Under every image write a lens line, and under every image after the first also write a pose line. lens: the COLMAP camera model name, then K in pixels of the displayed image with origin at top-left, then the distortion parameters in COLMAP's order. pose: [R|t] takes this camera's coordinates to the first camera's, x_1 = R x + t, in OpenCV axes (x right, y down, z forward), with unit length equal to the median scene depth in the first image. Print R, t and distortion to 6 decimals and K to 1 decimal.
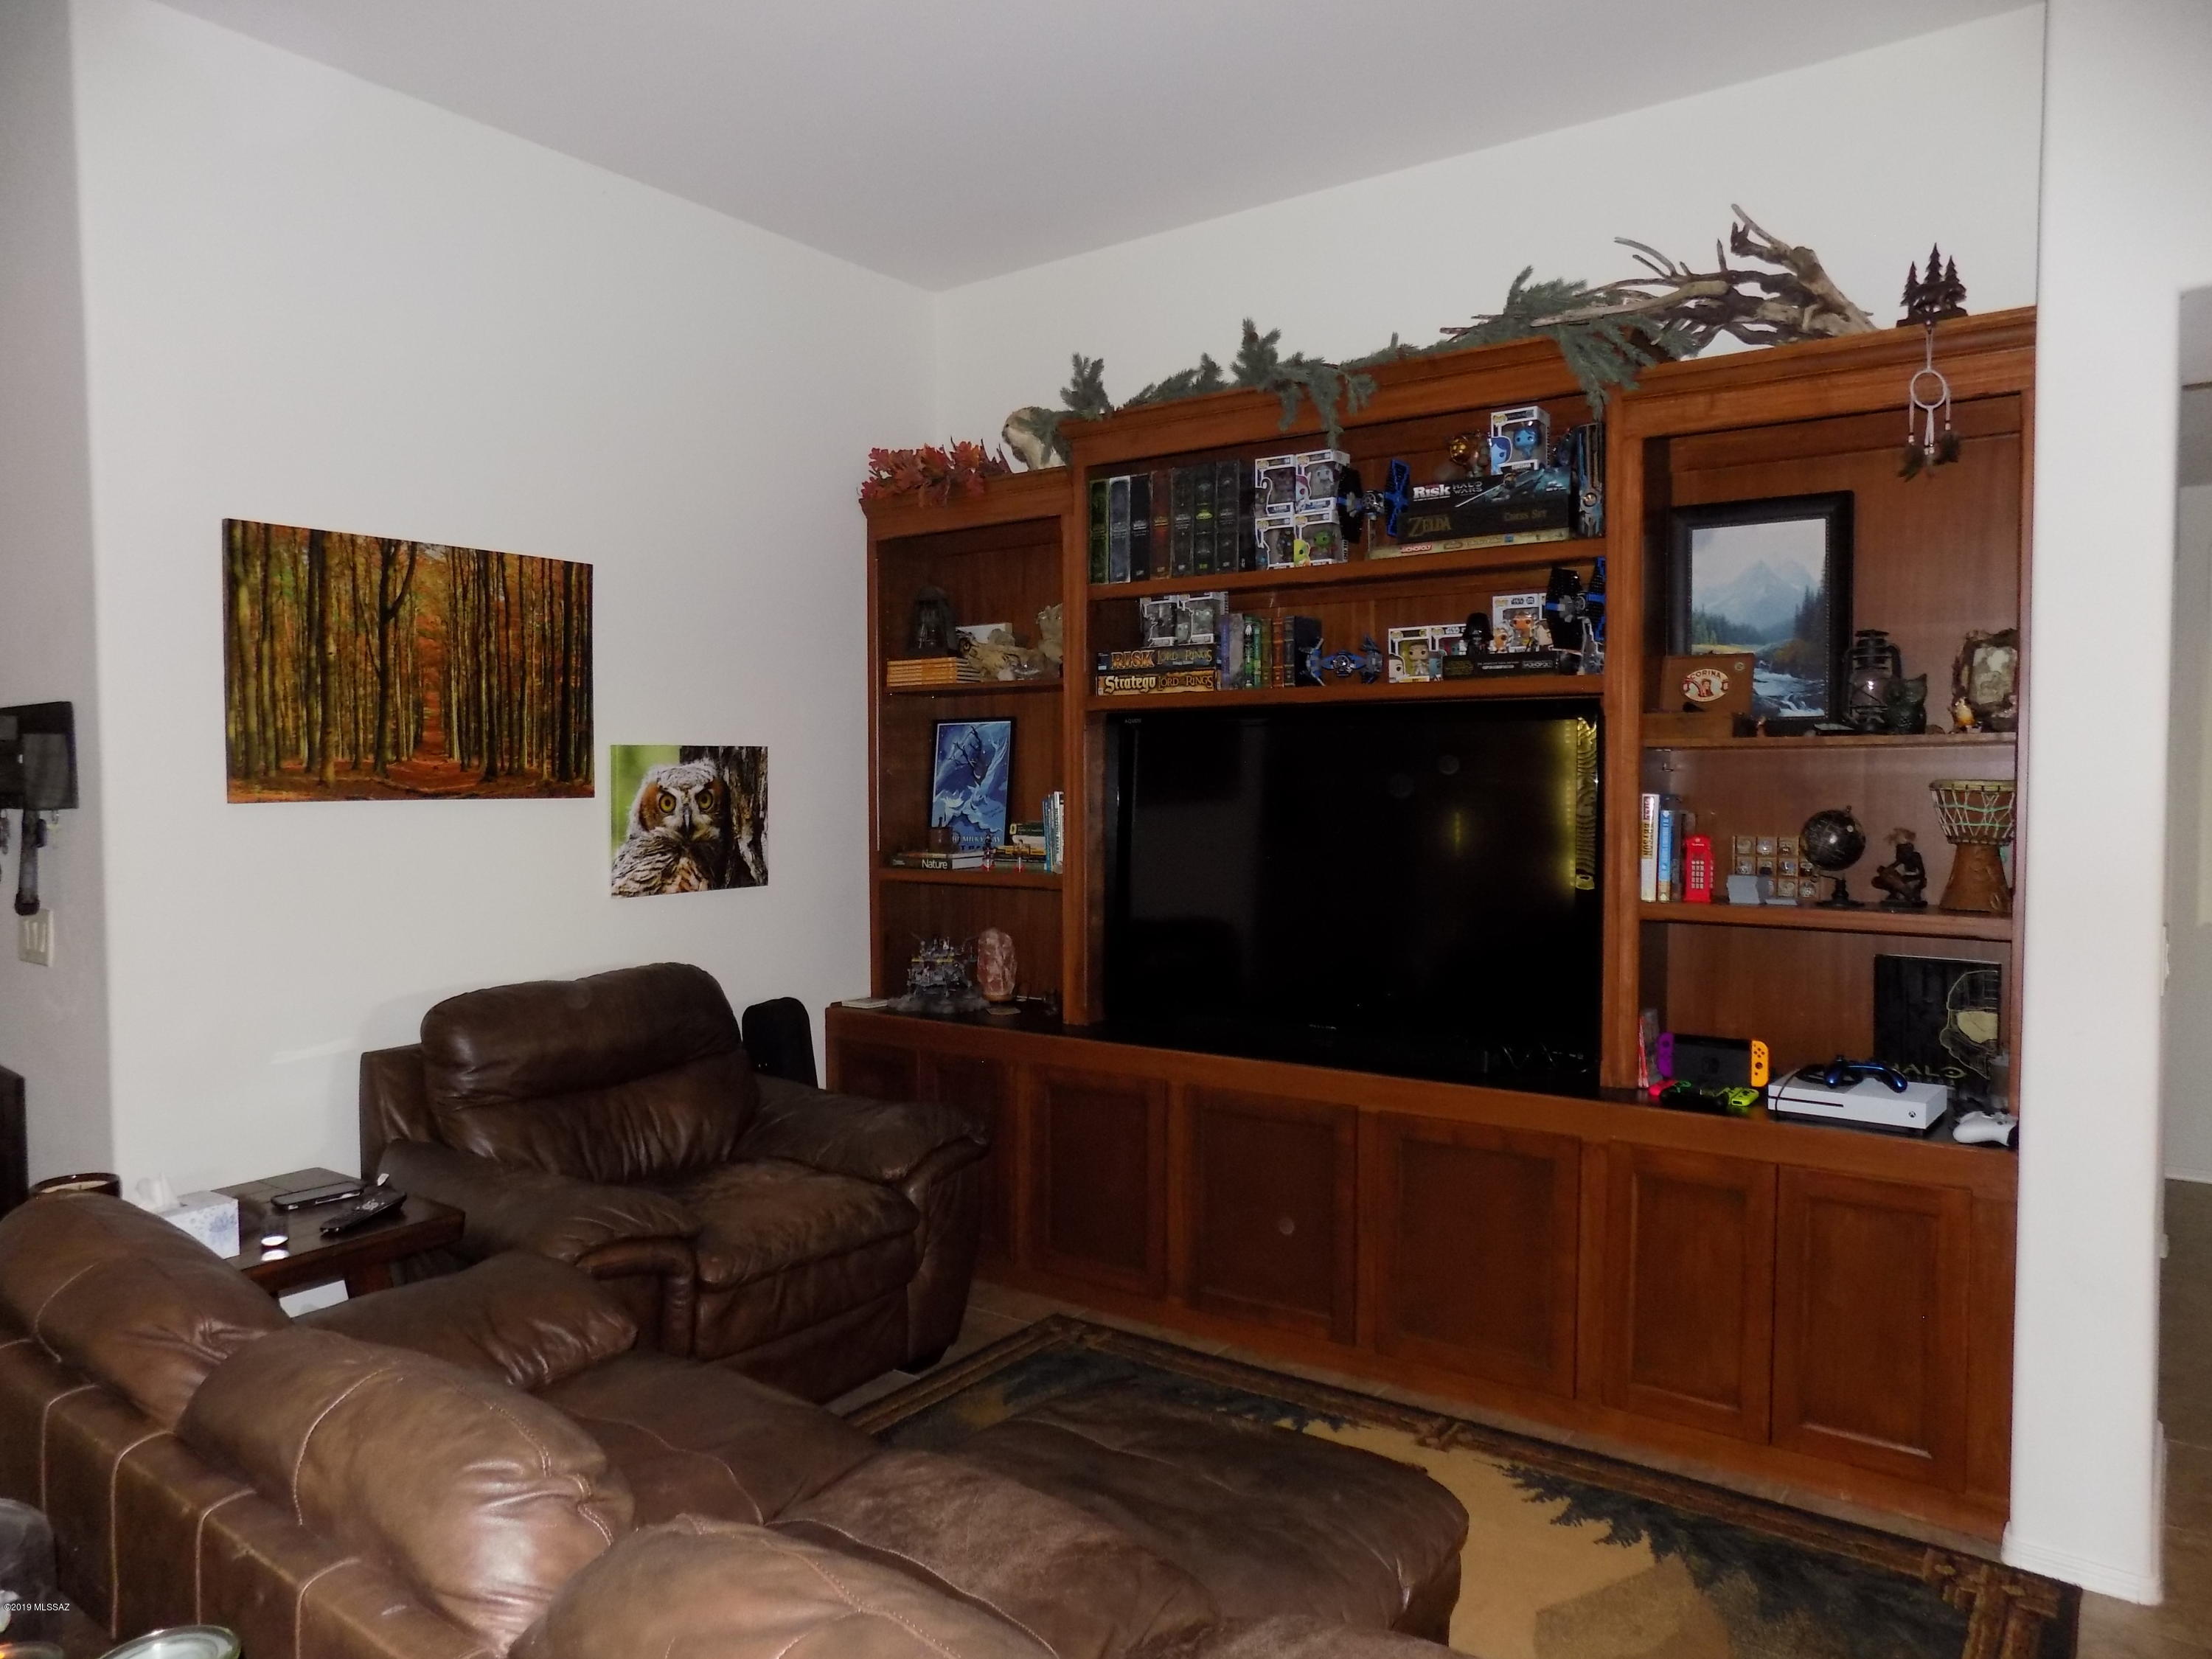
lens RADIAL K [[1489.0, 0, 1106.0], [0, 1489.0, 829.5], [0, 0, 1]] dist [-0.084869, 0.084617]
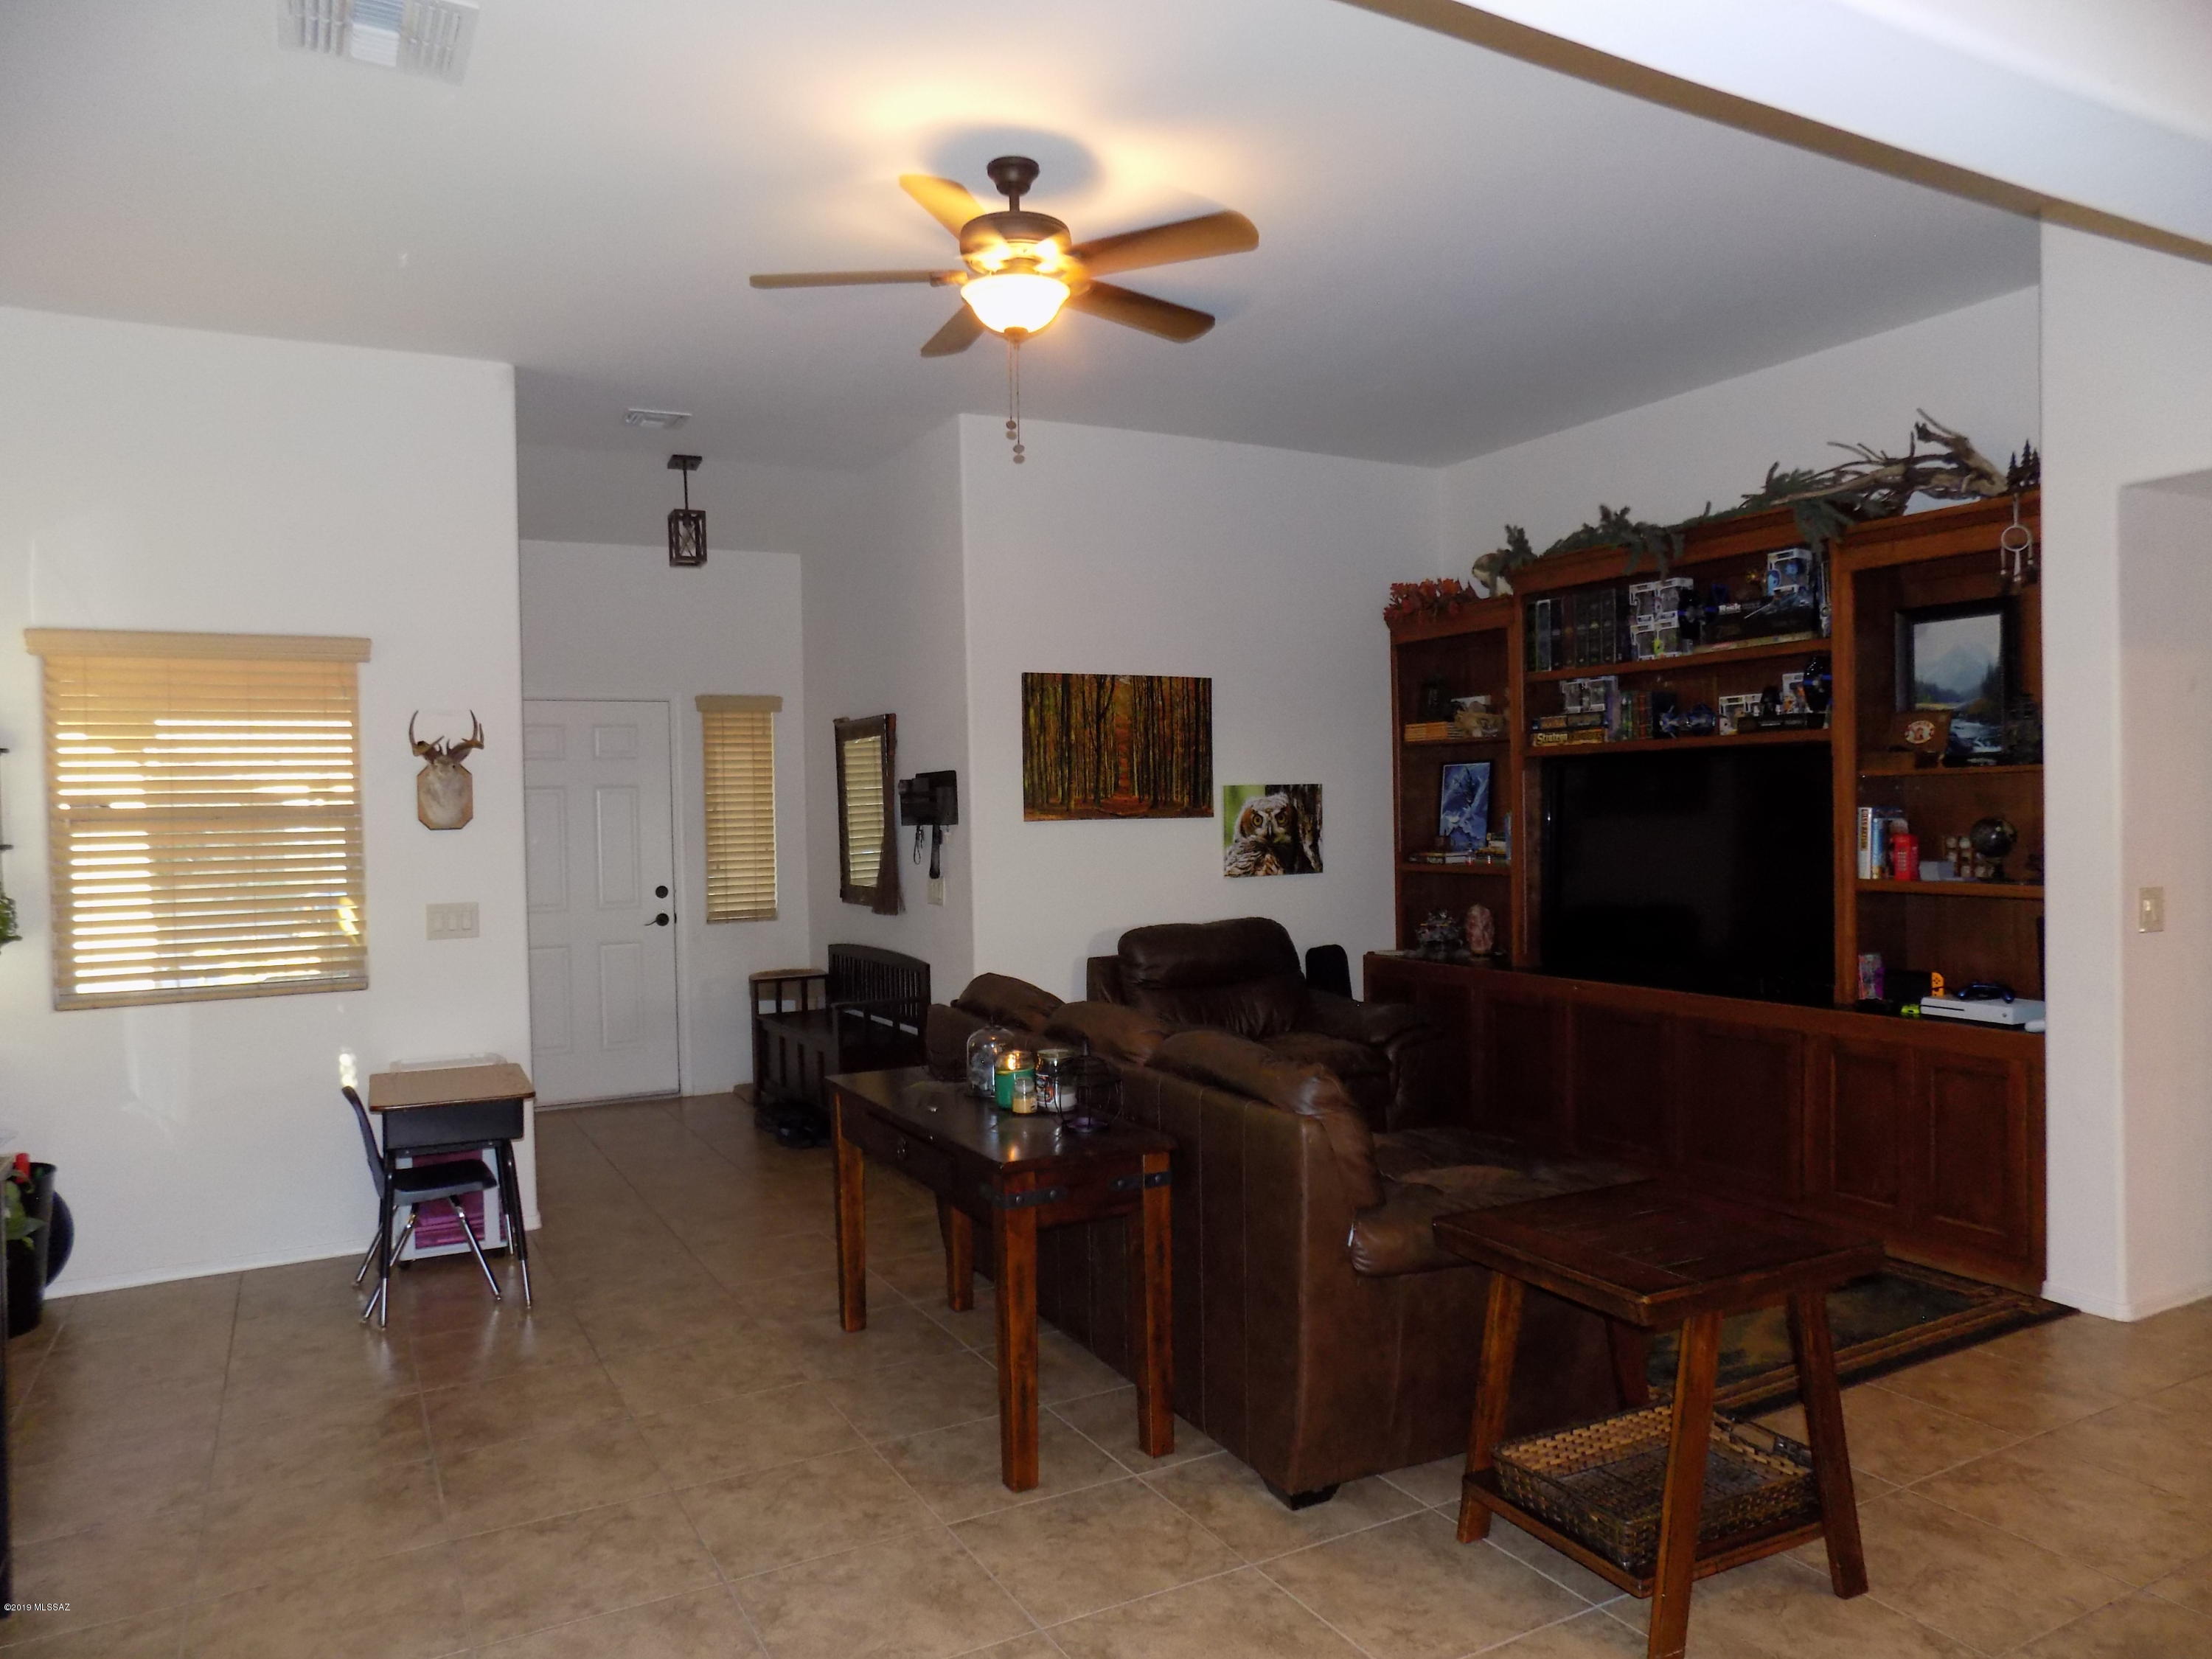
lens RADIAL K [[1489.0, 0, 1106.0], [0, 1489.0, 829.5], [0, 0, 1]] dist [-0.084869, 0.084617]
pose [[0.904220, -0.006790, -0.427013, 0.268436], [0.000138, 0.999878, -0.015608, 0.018981], [0.427067, 0.014054, 0.904111, -0.588723]]
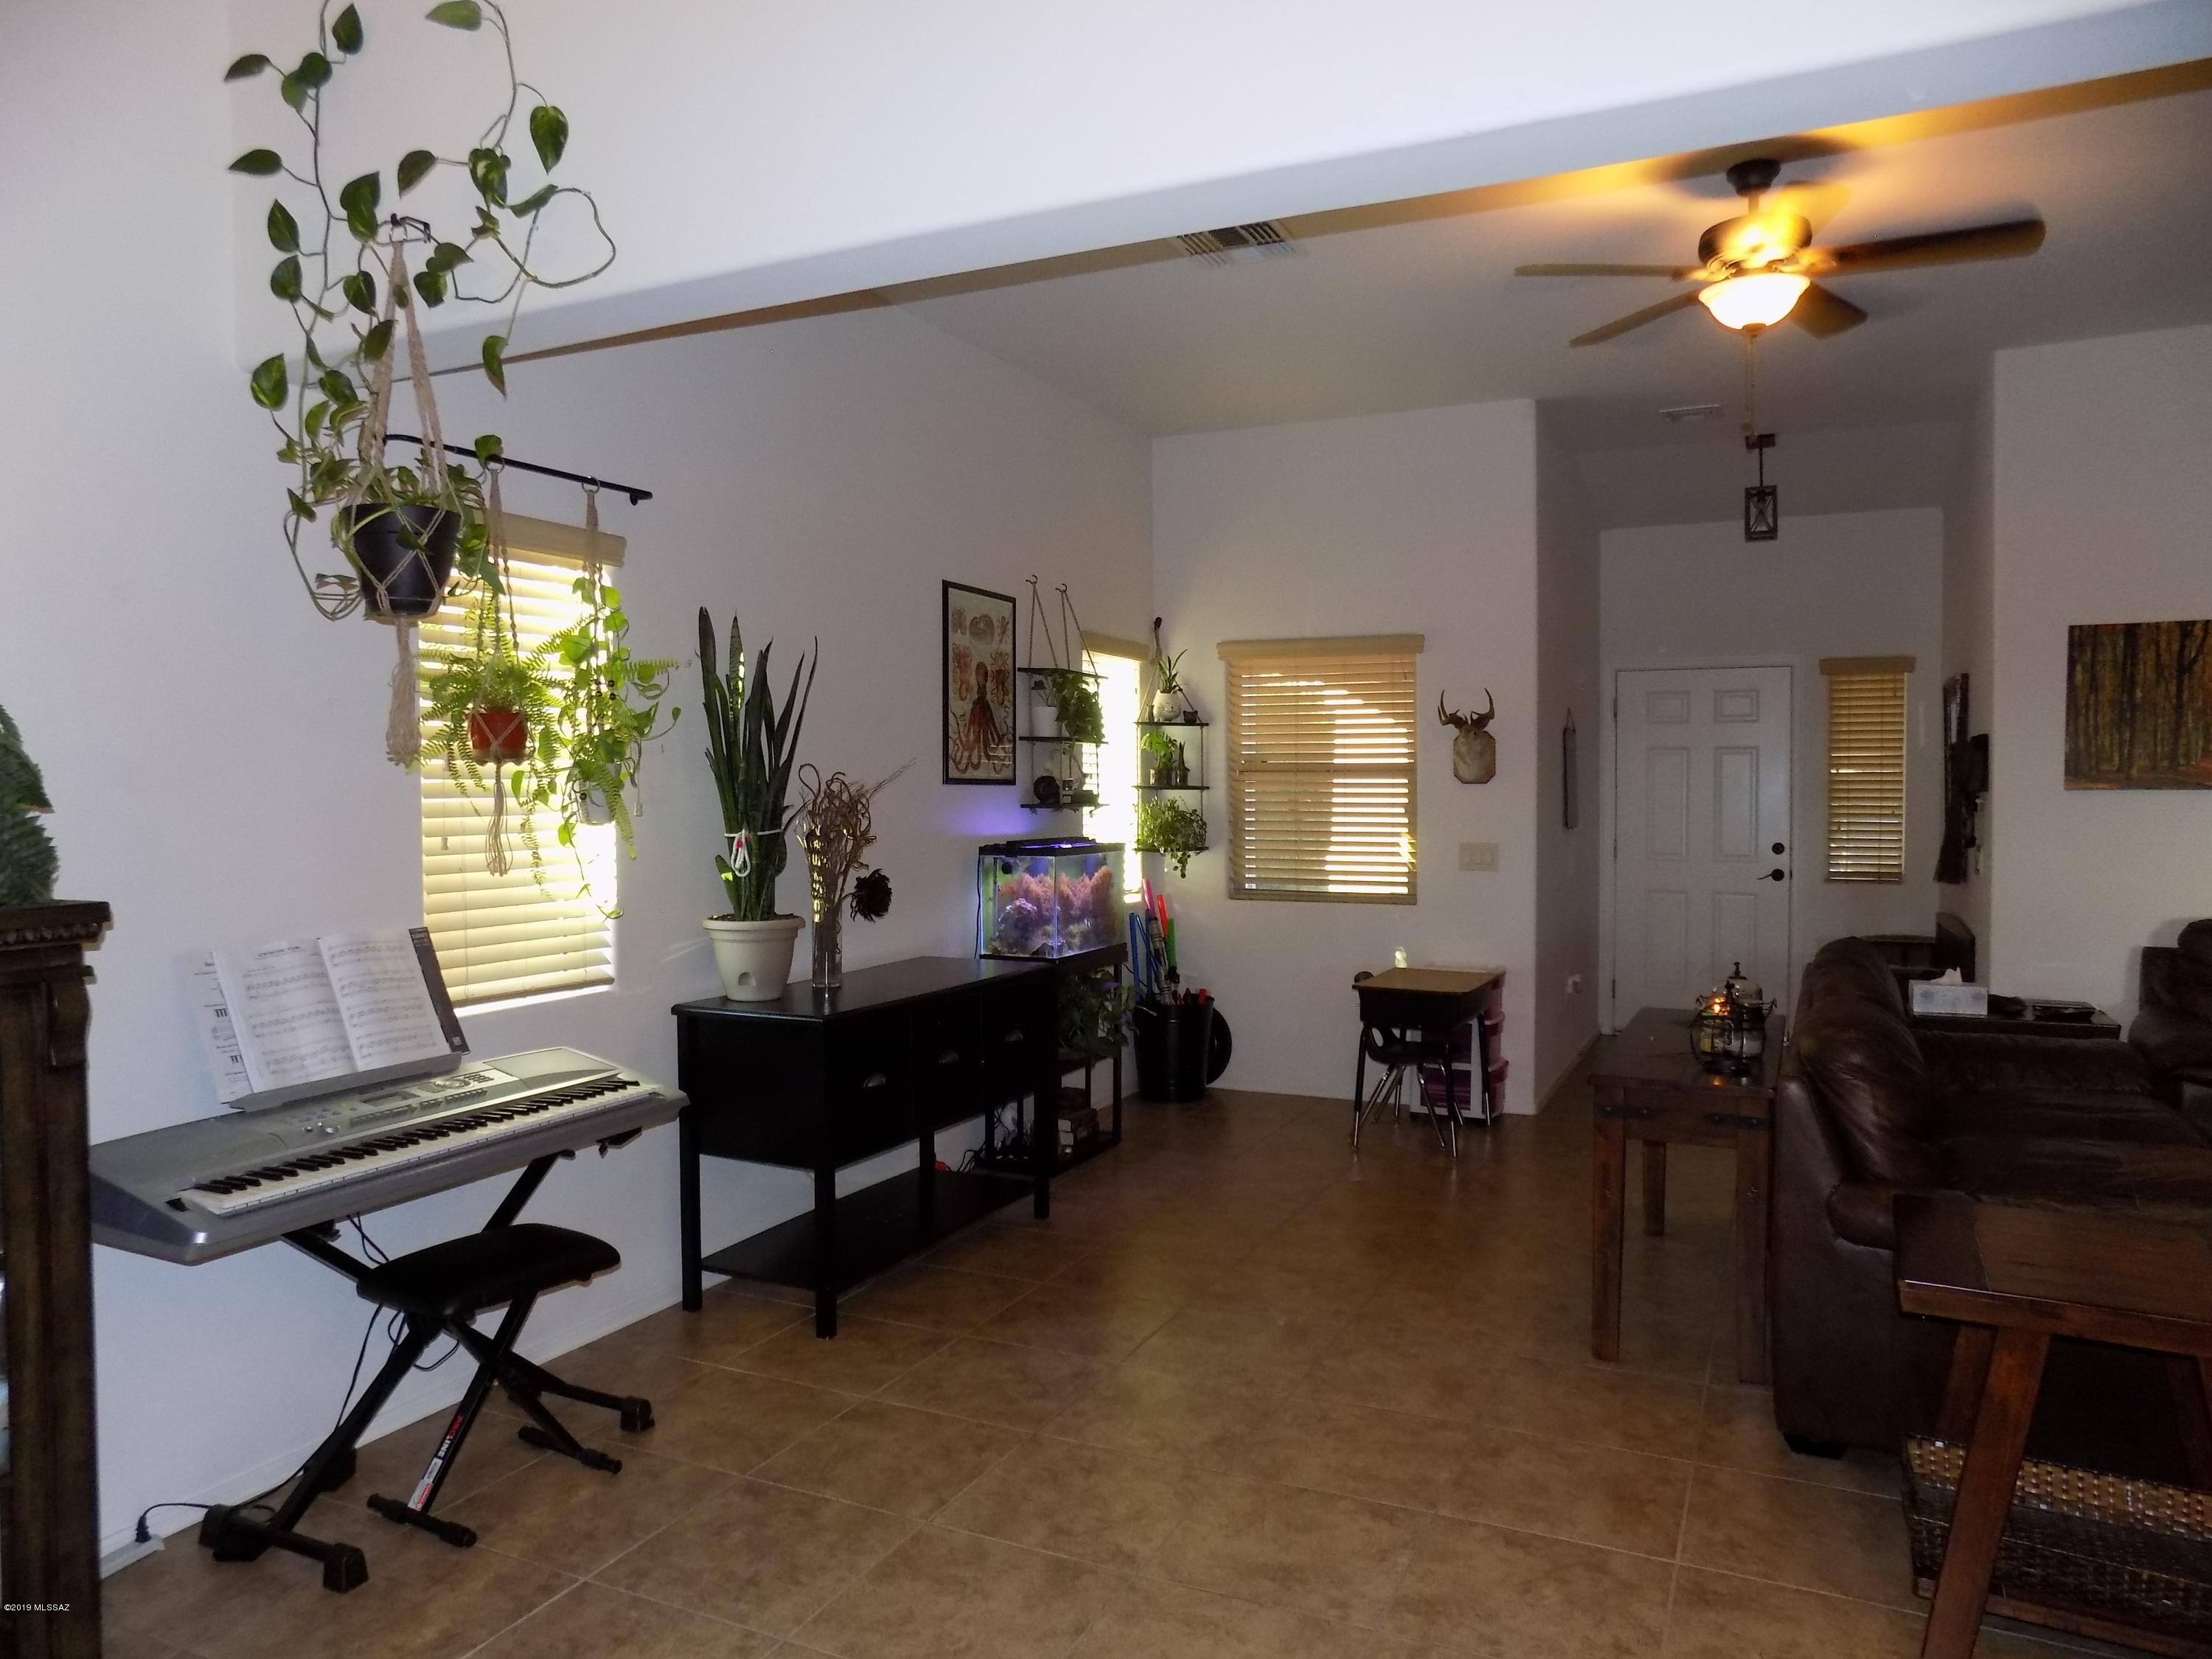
lens RADIAL K [[1498.7, 0, 1106.0], [0, 1498.7, 829.5], [0, 0, 1]] dist [-0.075429, 0.077667]
pose [[0.193604, 0.037641, -0.980357, 0.741679], [-0.034986, 0.998893, 0.031443, 0.011543], [0.980456, 0.028211, 0.194707, -0.377465]]
